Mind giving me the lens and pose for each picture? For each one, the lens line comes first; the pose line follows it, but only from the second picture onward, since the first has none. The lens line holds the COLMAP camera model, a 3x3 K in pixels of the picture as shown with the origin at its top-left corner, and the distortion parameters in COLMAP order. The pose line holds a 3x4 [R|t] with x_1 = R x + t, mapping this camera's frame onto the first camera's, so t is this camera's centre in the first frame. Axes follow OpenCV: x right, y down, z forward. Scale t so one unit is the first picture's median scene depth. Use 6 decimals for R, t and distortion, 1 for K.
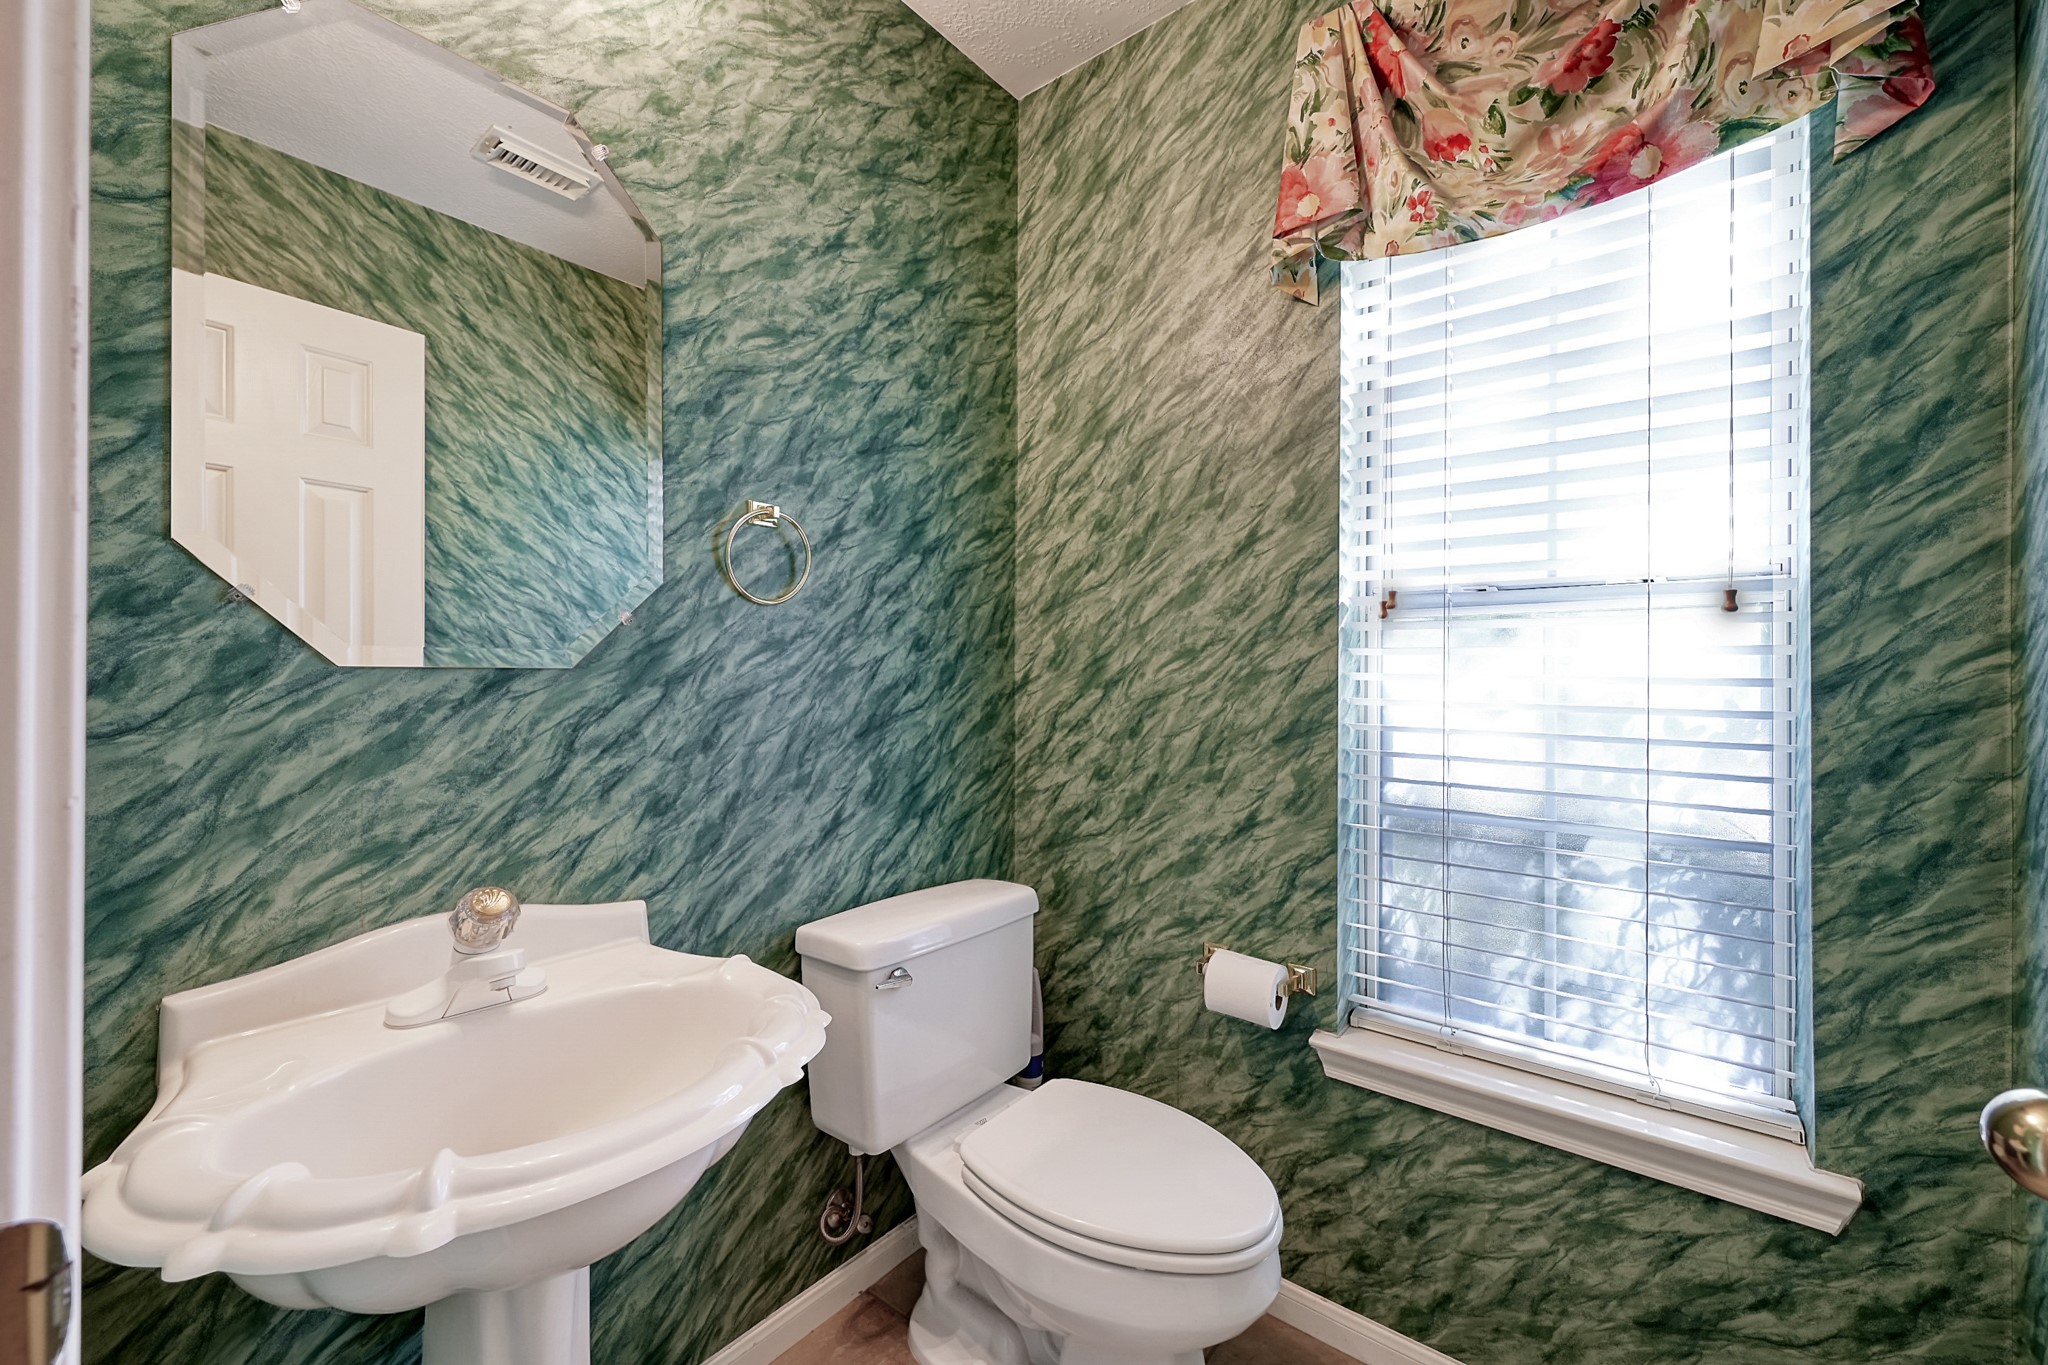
lens RADIAL K [[810.3, 0, 1027.6], [0, 810.3, 677.6], [0, 0, 1]] dist [-0.000199, 0.000021]
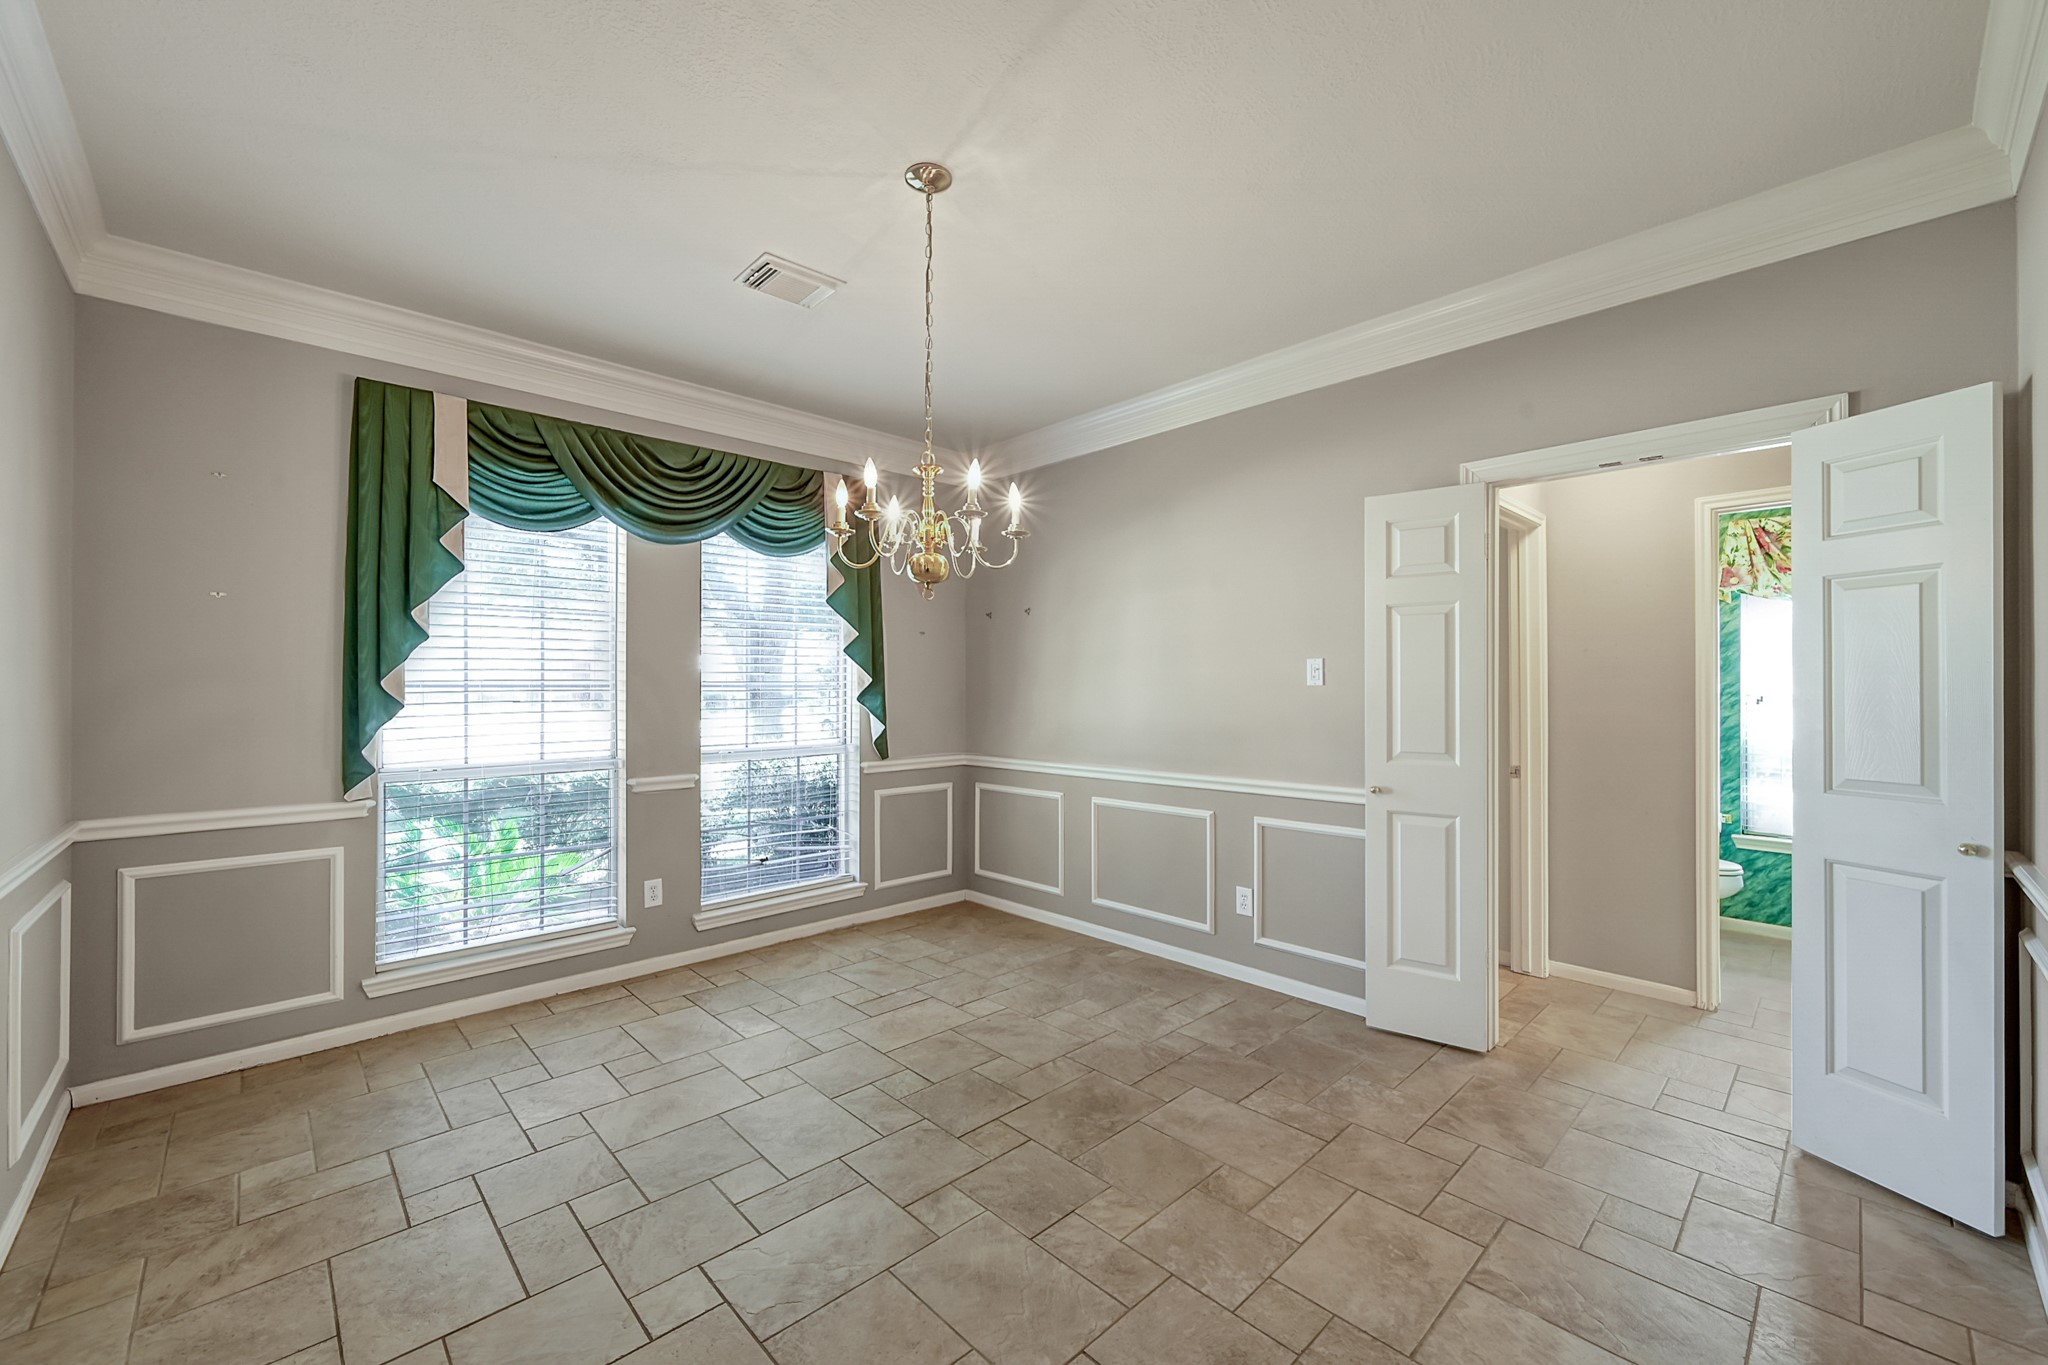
lens RADIAL K [[810.3, 0, 1021.6], [0, 810.3, 686.6], [0, 0, 1]] dist [-0.000199, 0.000021]
pose [[0.991636, -0.000637, -0.129068, -2.152025], [-0.000134, 0.999982, -0.005959, -0.130499], [0.129069, 0.005926, 0.991618, -2.702898]]
